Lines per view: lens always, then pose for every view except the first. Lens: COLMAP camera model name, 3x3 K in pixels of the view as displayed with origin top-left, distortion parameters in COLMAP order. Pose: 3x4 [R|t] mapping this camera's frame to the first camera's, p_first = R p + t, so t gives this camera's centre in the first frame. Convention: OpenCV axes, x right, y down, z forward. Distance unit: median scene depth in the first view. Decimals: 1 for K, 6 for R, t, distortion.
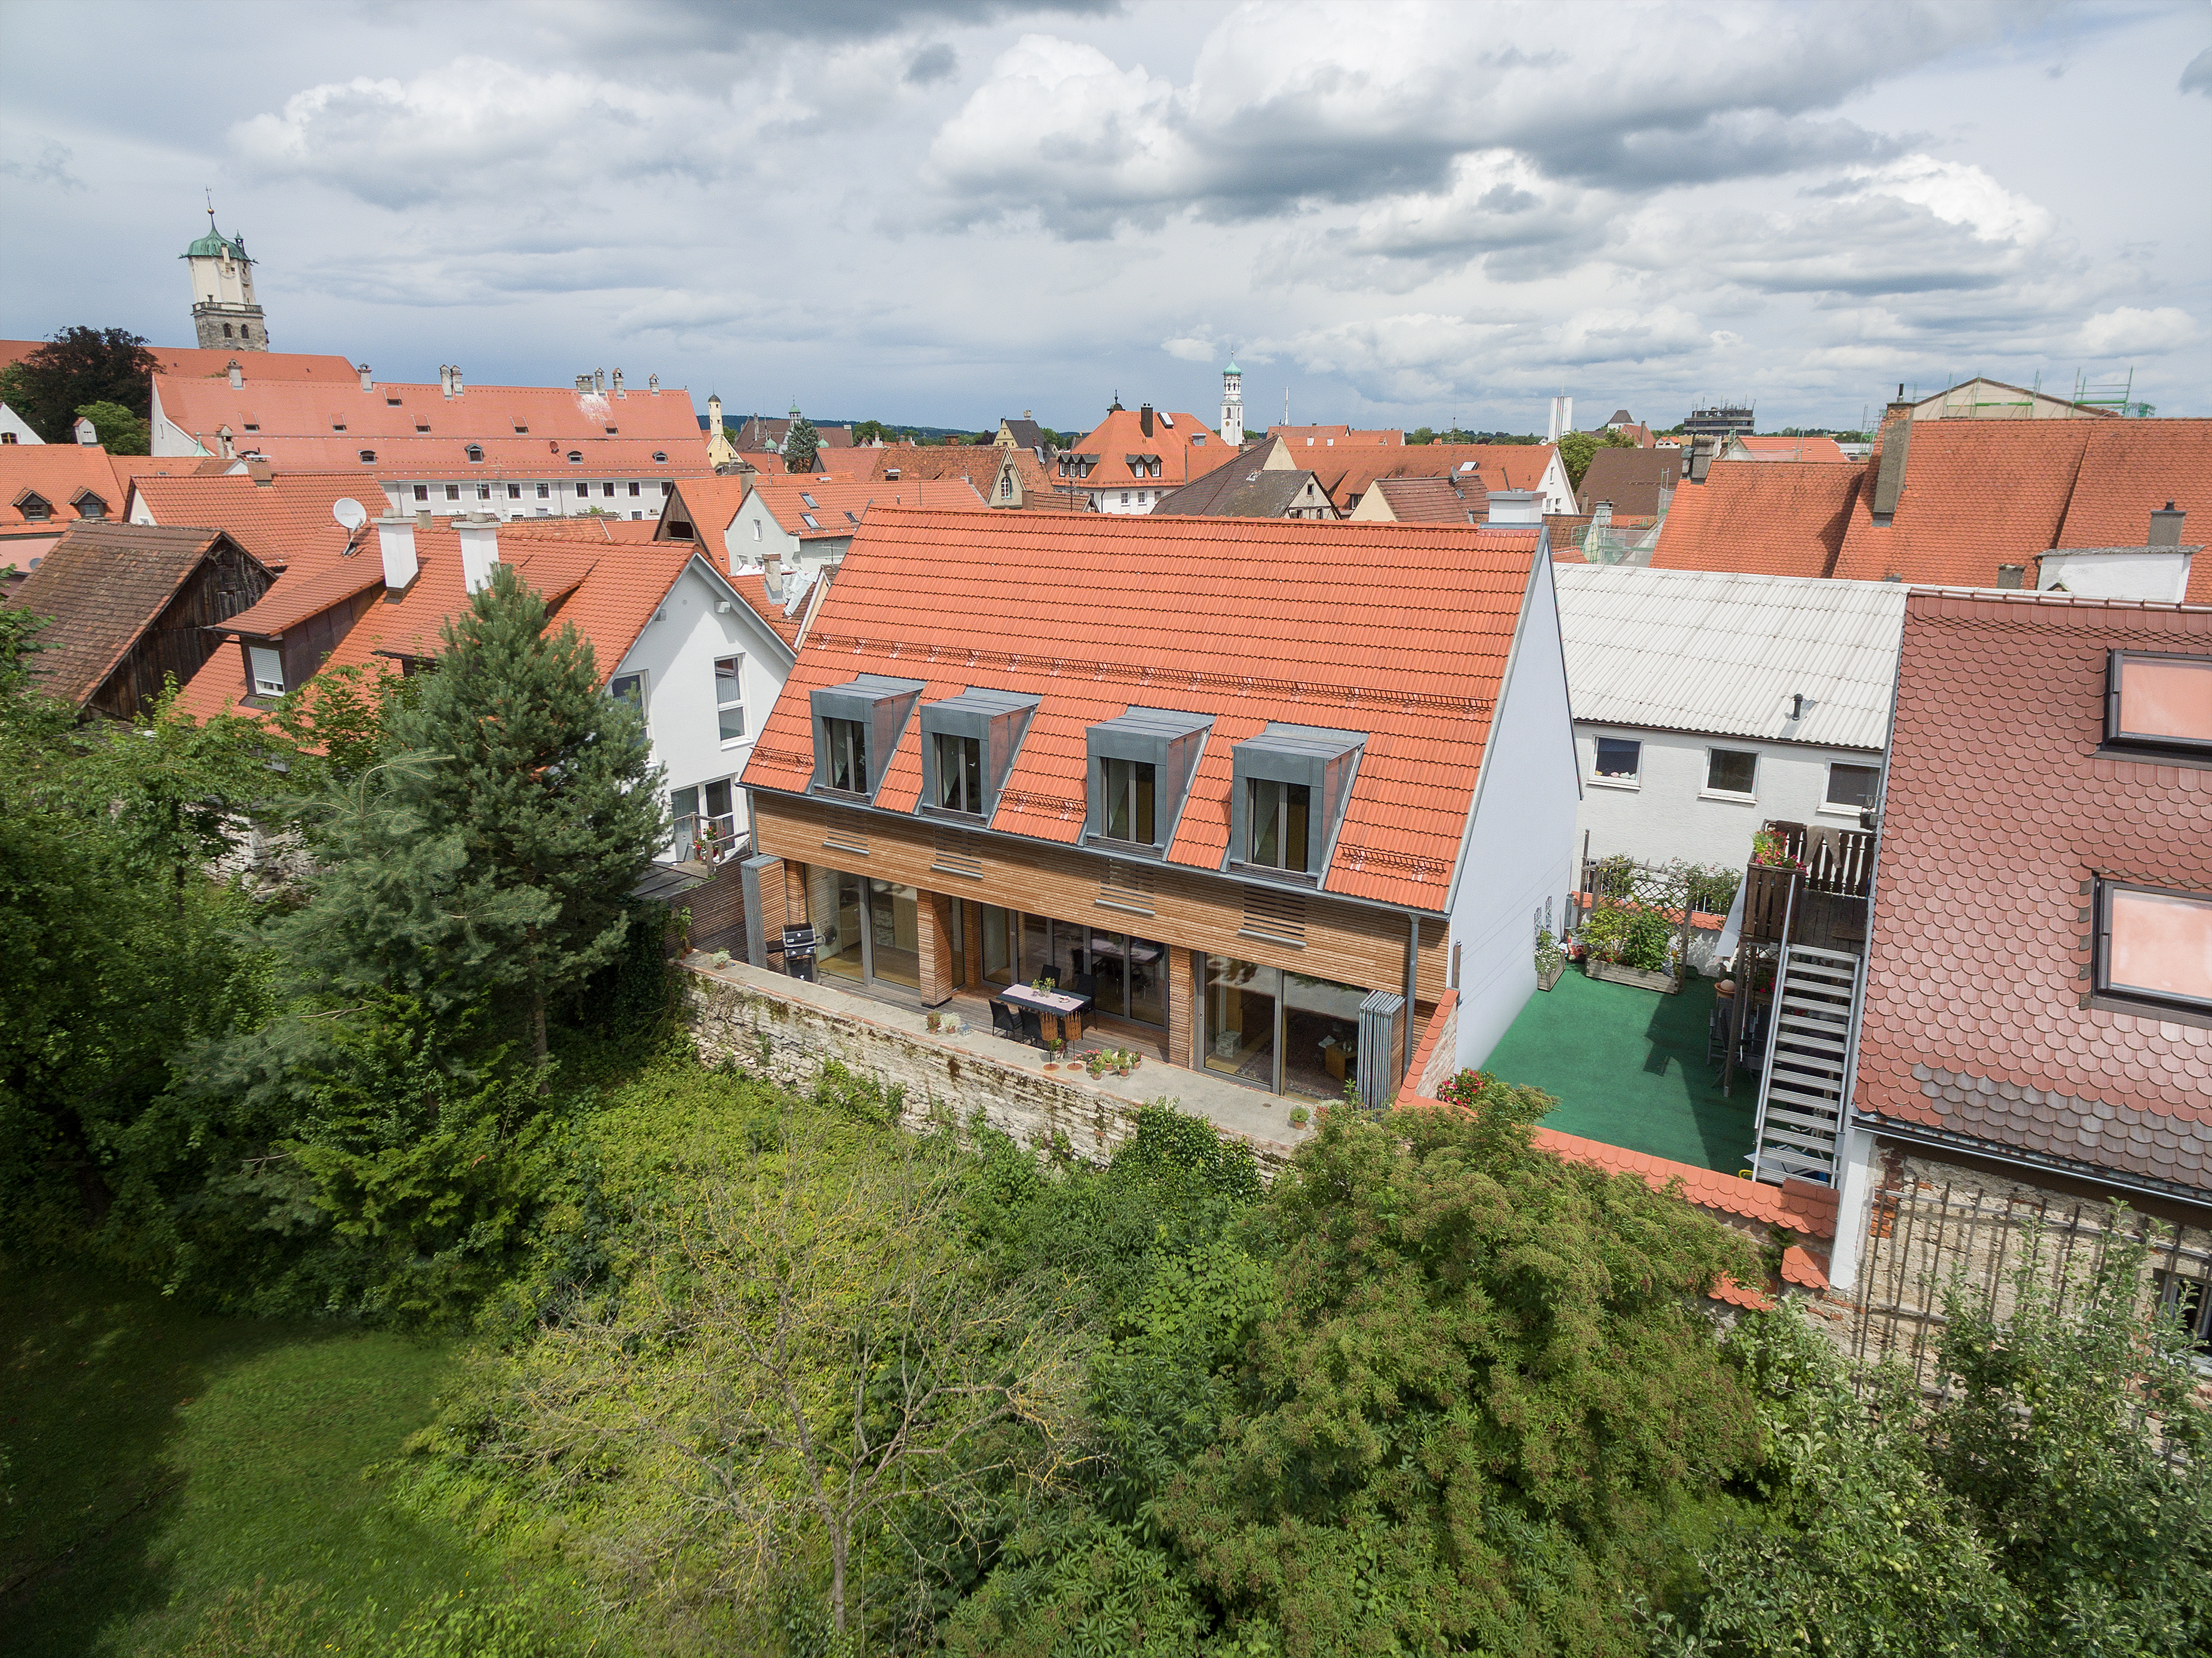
lens RADIAL K [[1278.8, 0, 1150.4], [0, 1278.8, 752.2], [0, 0, 1]] dist [0.016792, -0.001919]
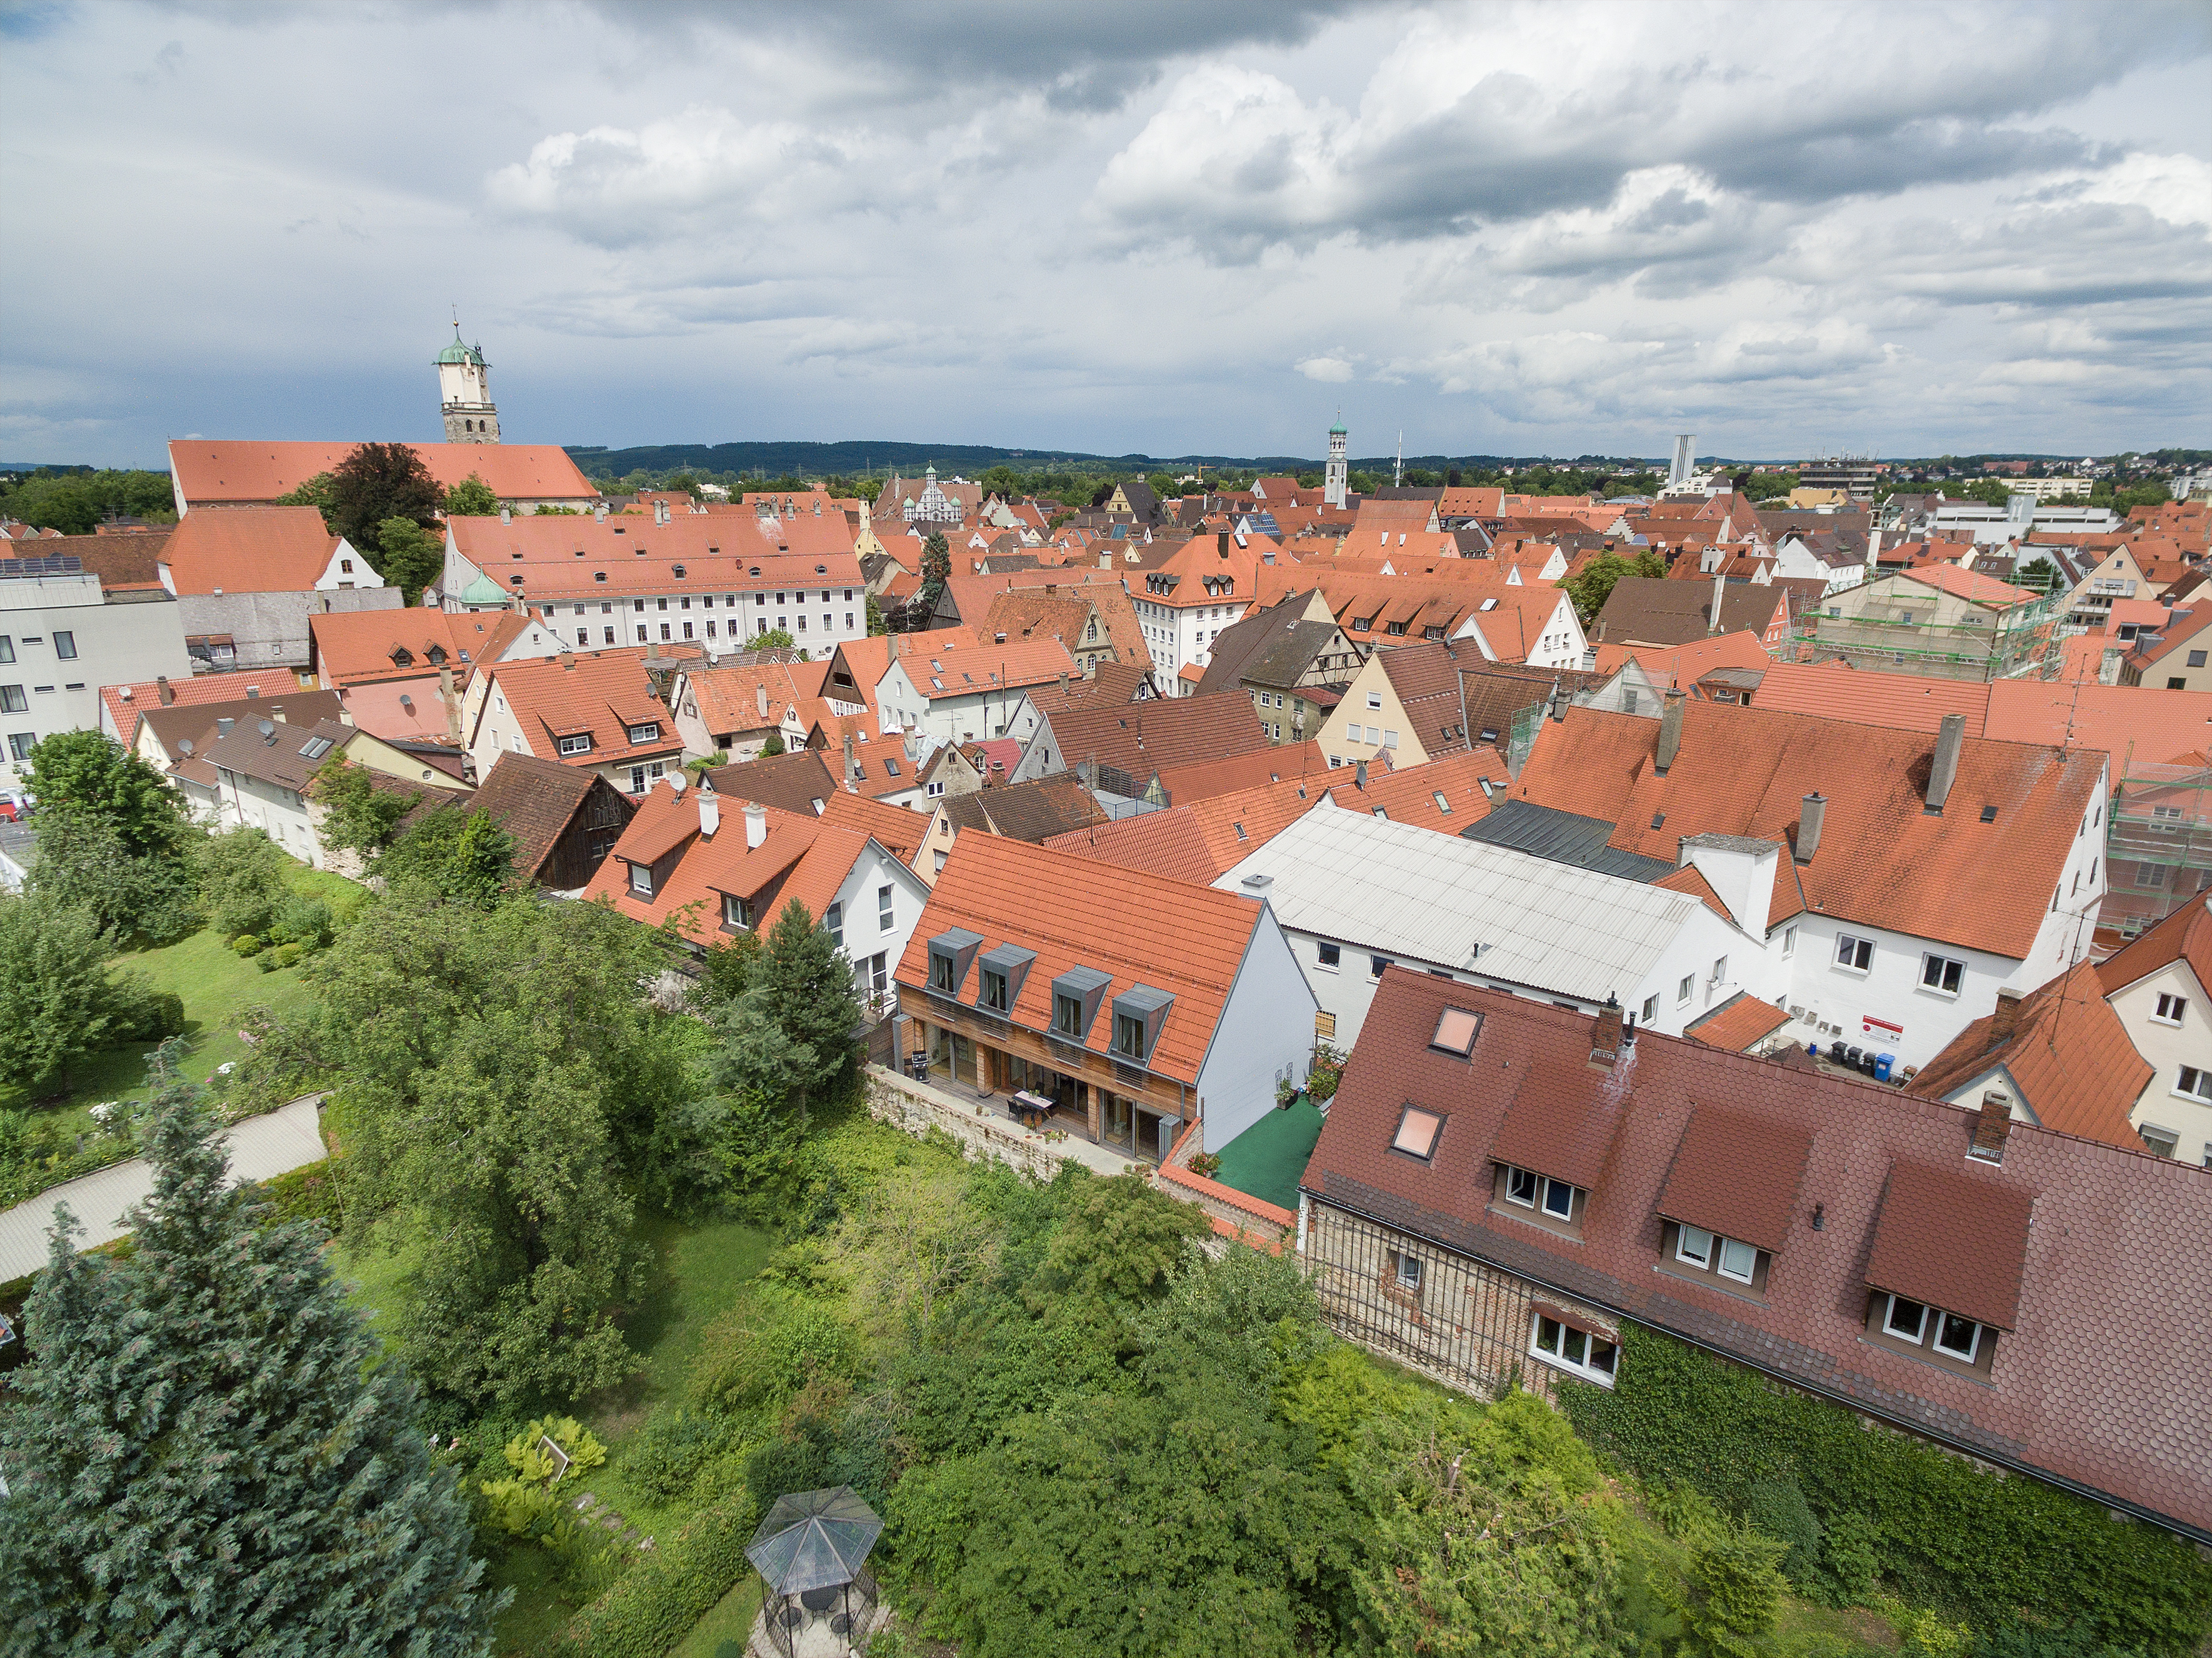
lens RADIAL K [[1255.1, 0, 1106.0], [0, 1255.1, 829.0], [0, 0, 1]] dist [0.017842, 0.000561]
pose [[0.991412, 0.035780, -0.125786, 0.272874], [-0.029154, 0.998108, 0.054126, -0.359015], [0.127485, -0.049994, 0.990580, -0.978274]]
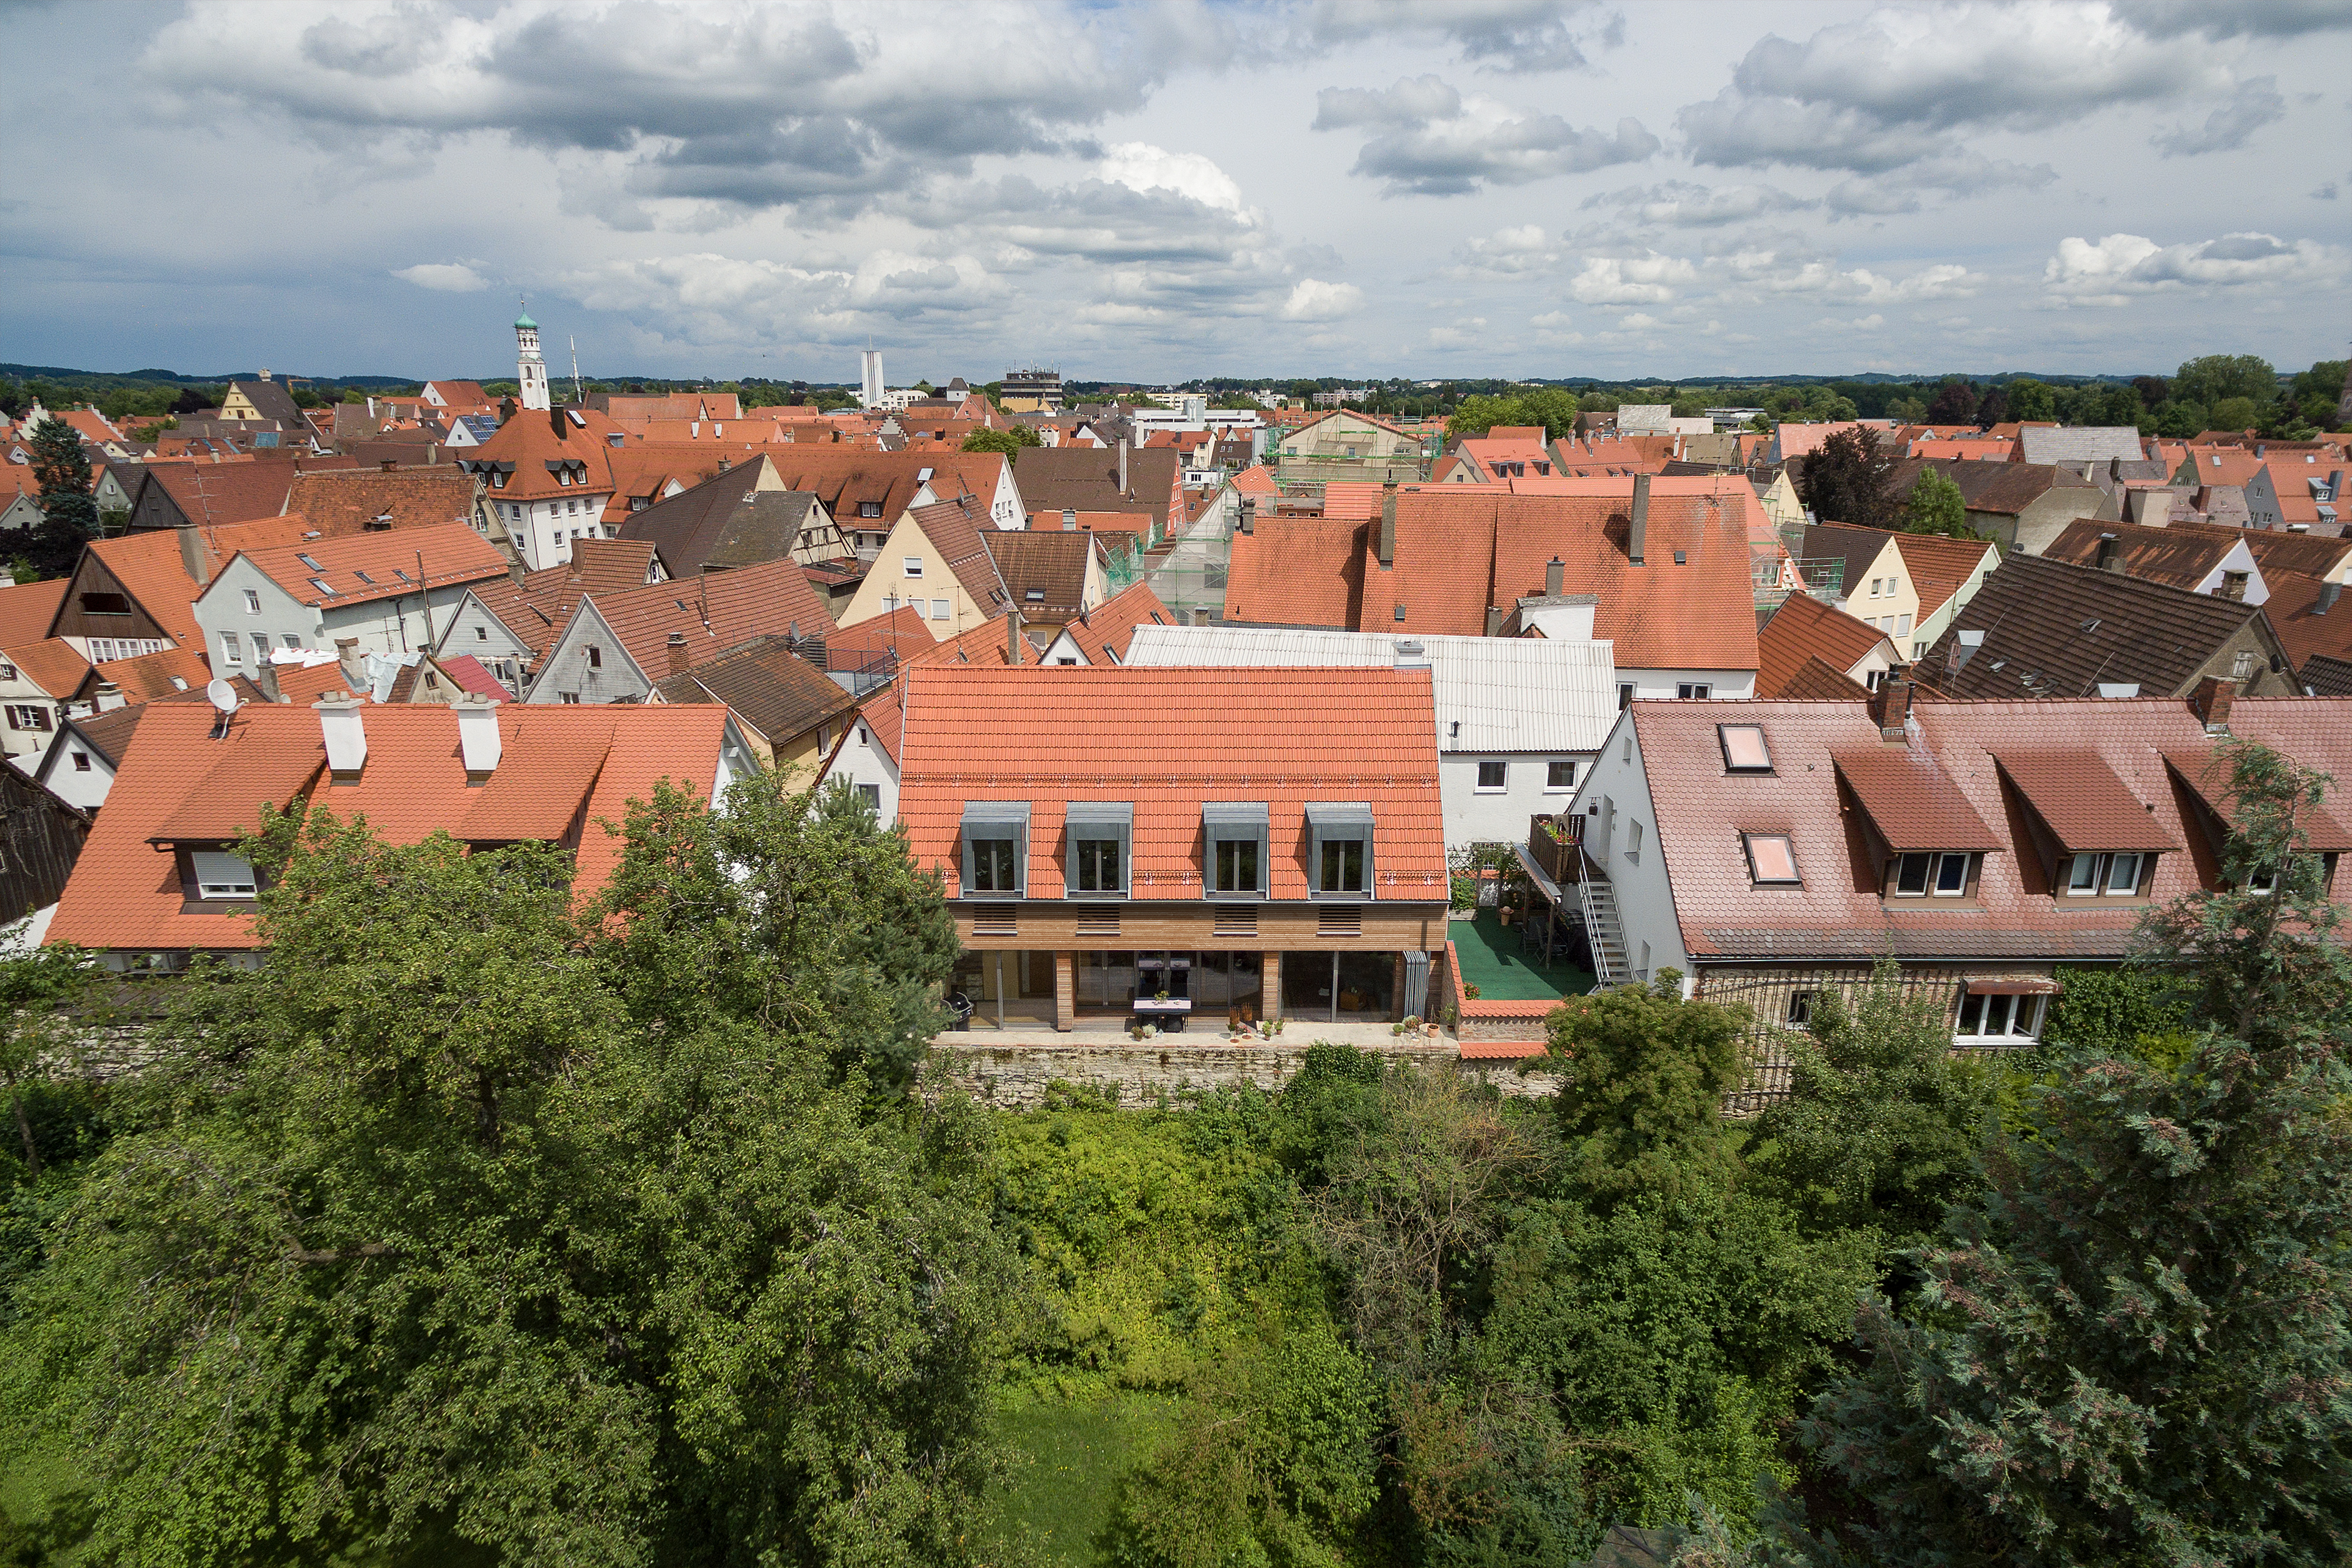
lens RADIAL K [[1332.8, 0, 1176.0], [0, 1332.8, 784.0], [0, 0, 1]] dist [0.013434, -0.000743]
pose [[0.859528, -0.142529, 0.490813, -0.794913], [0.116055, 0.989671, 0.084154, -0.189477], [-0.497738, -0.015371, 0.867191, -0.341047]]
